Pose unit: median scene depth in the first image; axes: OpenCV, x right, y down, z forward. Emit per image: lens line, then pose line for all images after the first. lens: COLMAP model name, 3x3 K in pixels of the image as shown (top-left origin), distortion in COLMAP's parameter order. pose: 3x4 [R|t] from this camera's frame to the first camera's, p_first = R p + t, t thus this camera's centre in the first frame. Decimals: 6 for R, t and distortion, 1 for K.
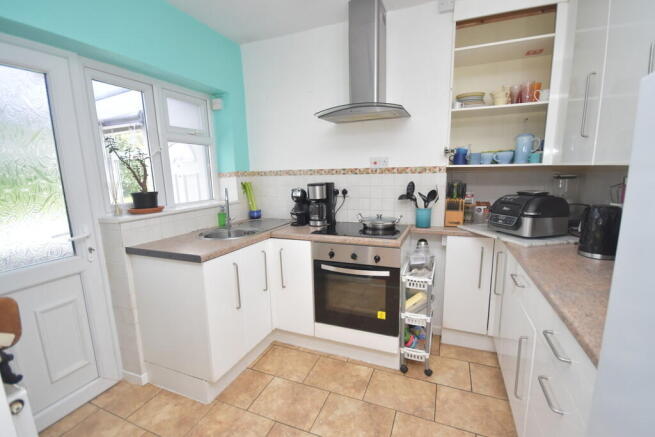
lens RADIAL K [[288.9, 0, 326.8], [0, 288.9, 221.0], [0, 0, 1]] dist [0.000857, 0.000326]
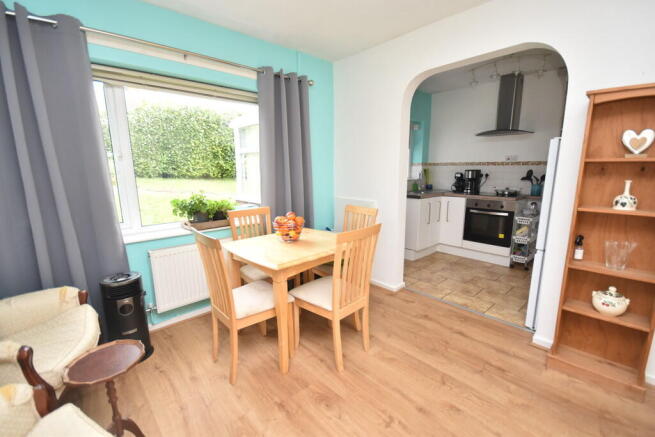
lens RADIAL K [[288.9, 0, 327.9], [0, 288.9, 218.7], [0, 0, 1]] dist [0.000857, 0.000326]
pose [[0.902912, 0.093536, -0.419524, -0.055609], [-0.085336, 0.995615, 0.038316, 0.197555], [0.421269, 0.001205, 0.906935, -1.114671]]
